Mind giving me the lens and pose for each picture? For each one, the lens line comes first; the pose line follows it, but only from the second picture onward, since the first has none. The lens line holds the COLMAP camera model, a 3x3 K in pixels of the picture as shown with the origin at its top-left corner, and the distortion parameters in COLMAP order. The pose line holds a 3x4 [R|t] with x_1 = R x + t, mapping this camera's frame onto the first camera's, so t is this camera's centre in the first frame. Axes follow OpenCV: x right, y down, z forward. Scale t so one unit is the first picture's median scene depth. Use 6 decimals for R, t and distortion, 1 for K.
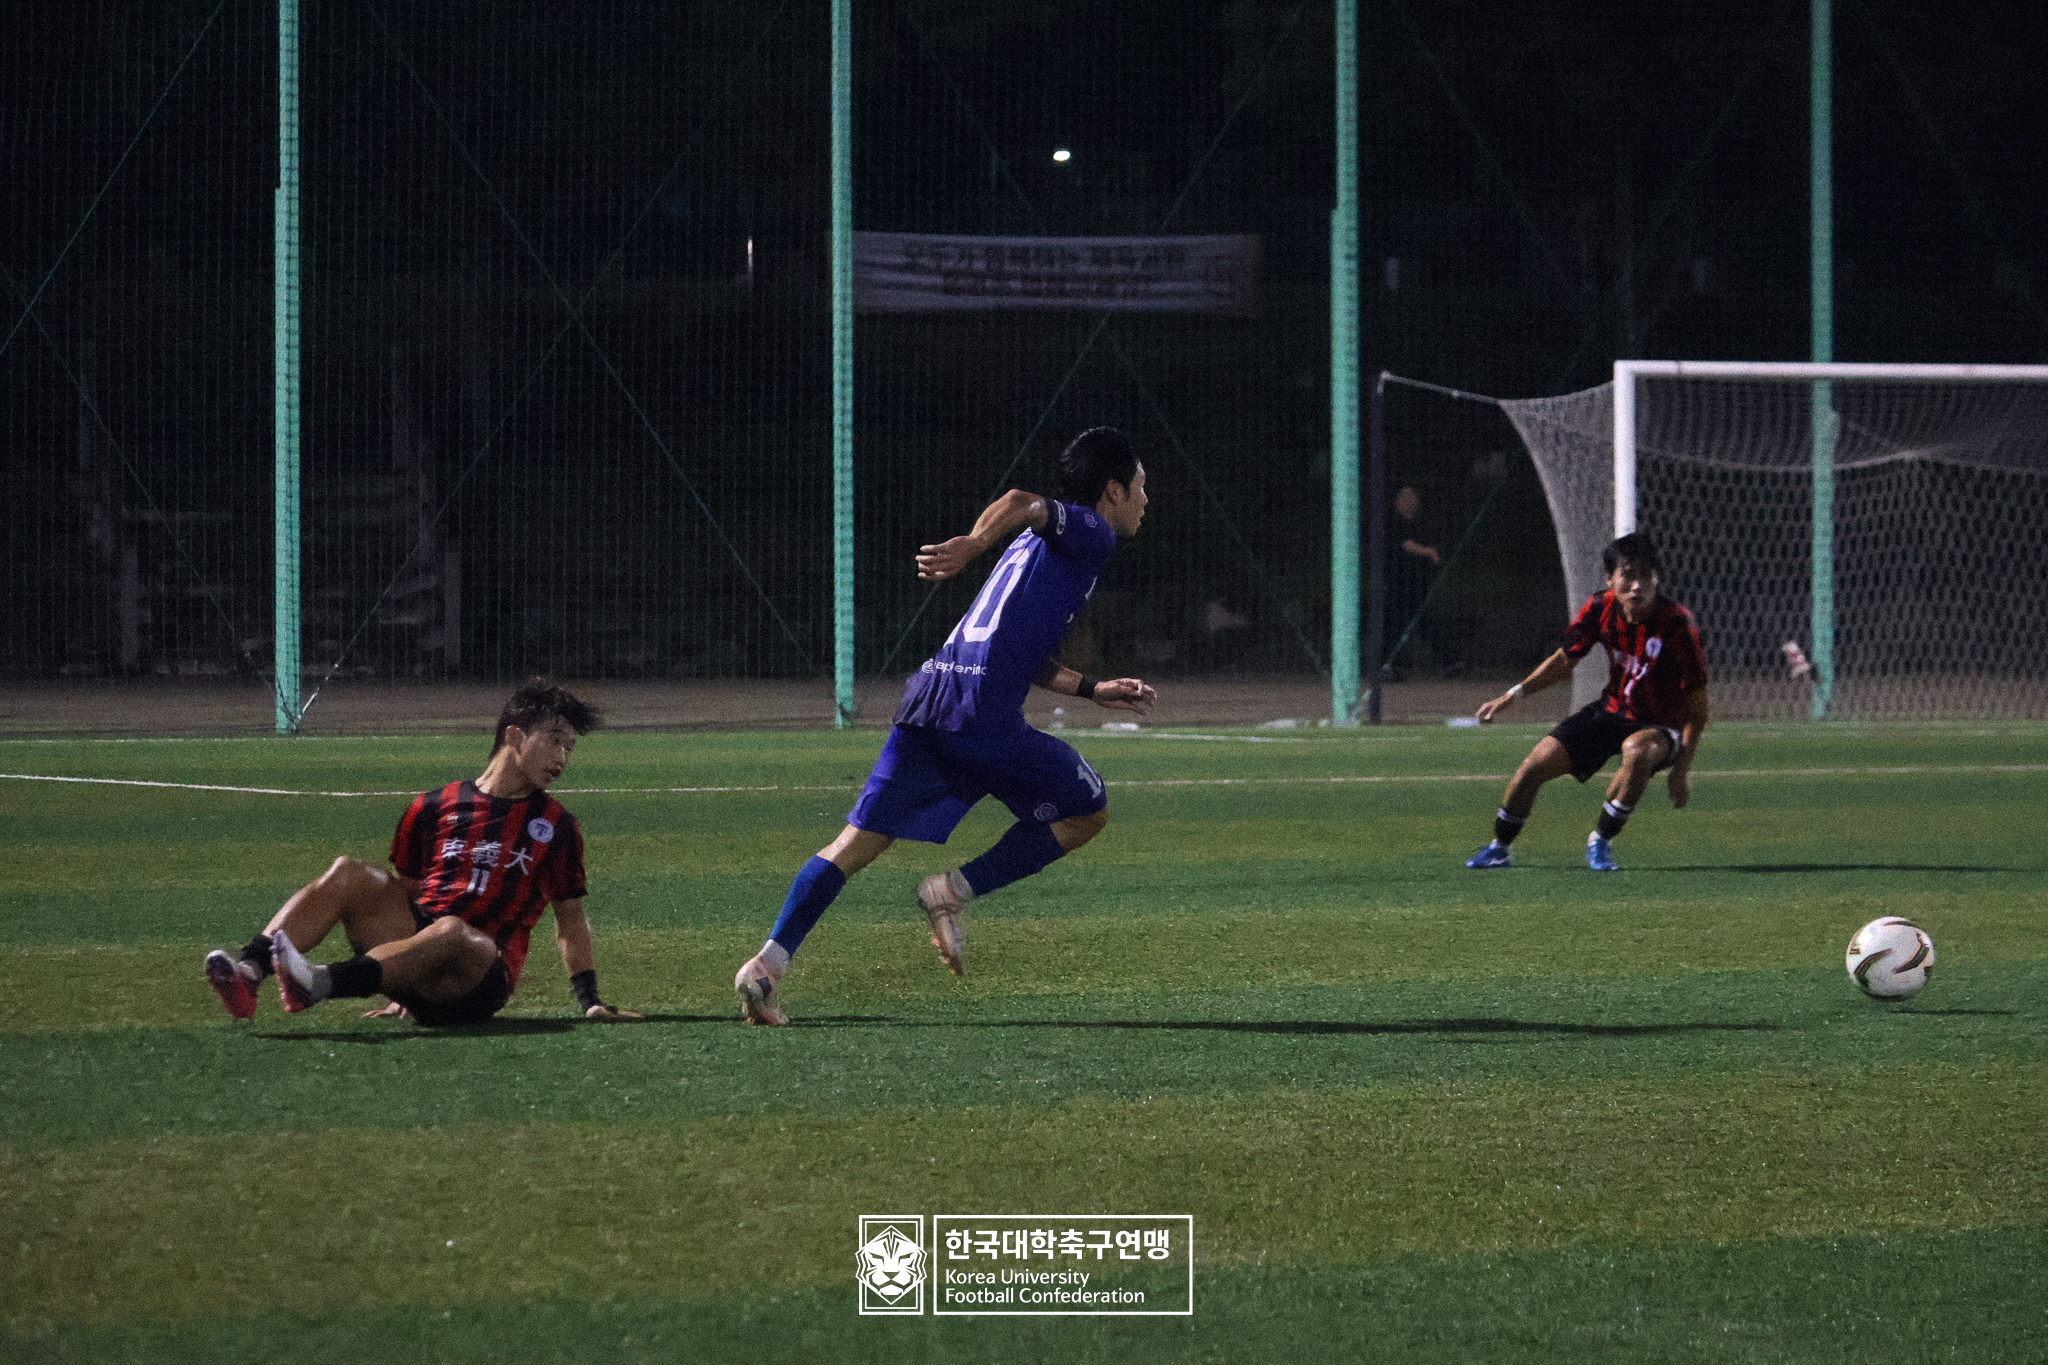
lens RADIAL K [[9268.4, 0, 1024.7], [0, 9268.4, 680.6], [0, 0, 1]] dist [0.244388, 0.000000]
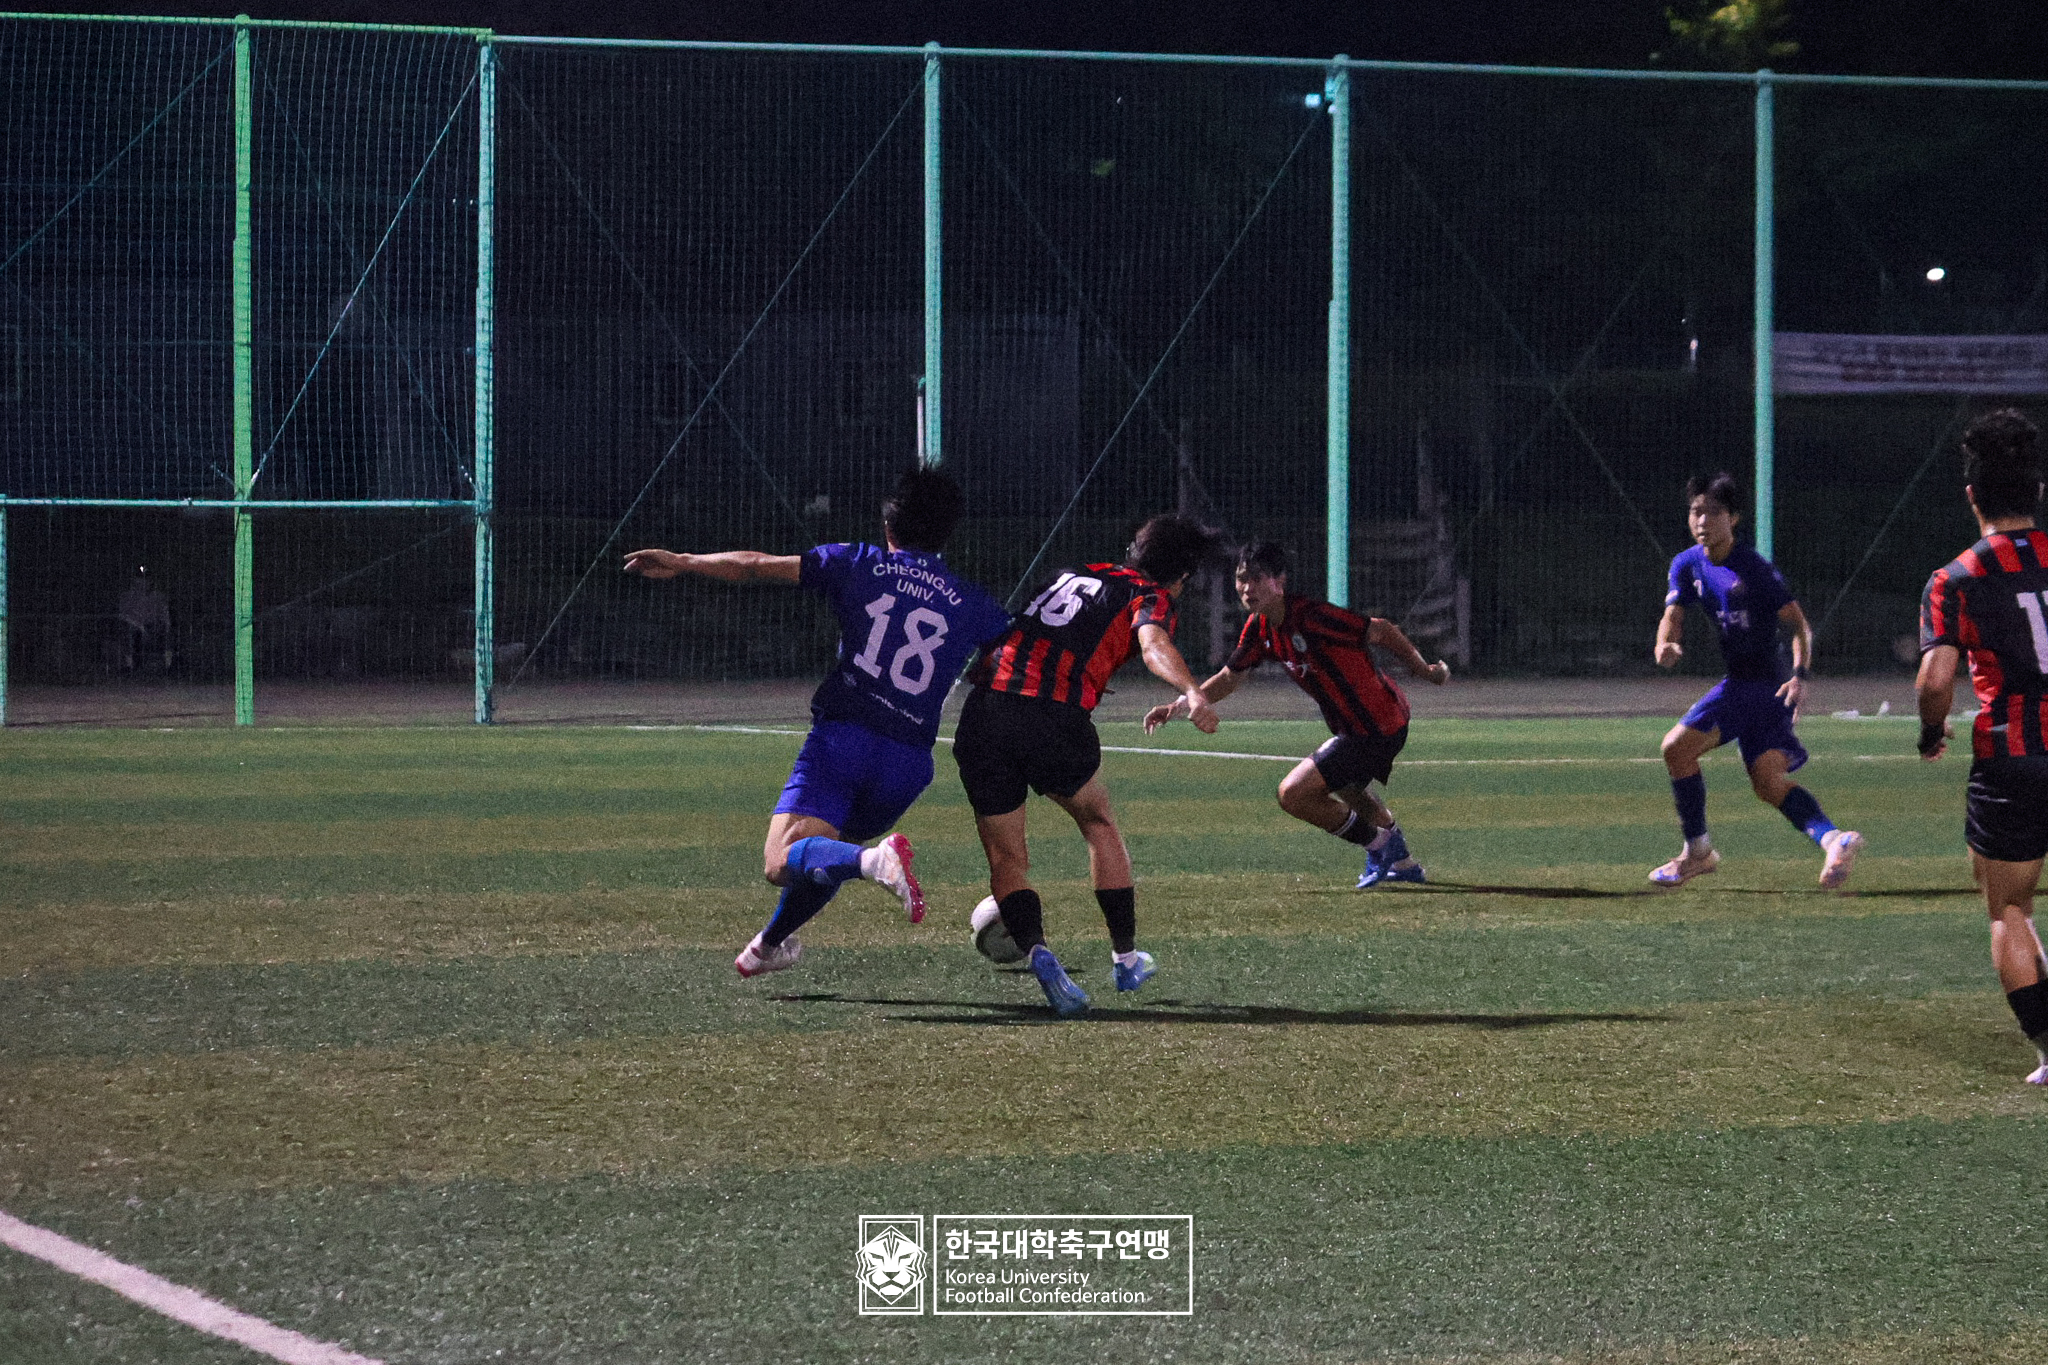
lens RADIAL K [[5252.6, 0, 1024.4], [0, 5252.6, 681.4], [0, 0, 1]] dist [-0.061238, 0.000000]
pose [[0.989991, 0.006503, -0.140981, -0.018420], [-0.004087, 0.999840, 0.017415, -0.011903], [0.141072, -0.016665, 0.989859, 0.257088]]
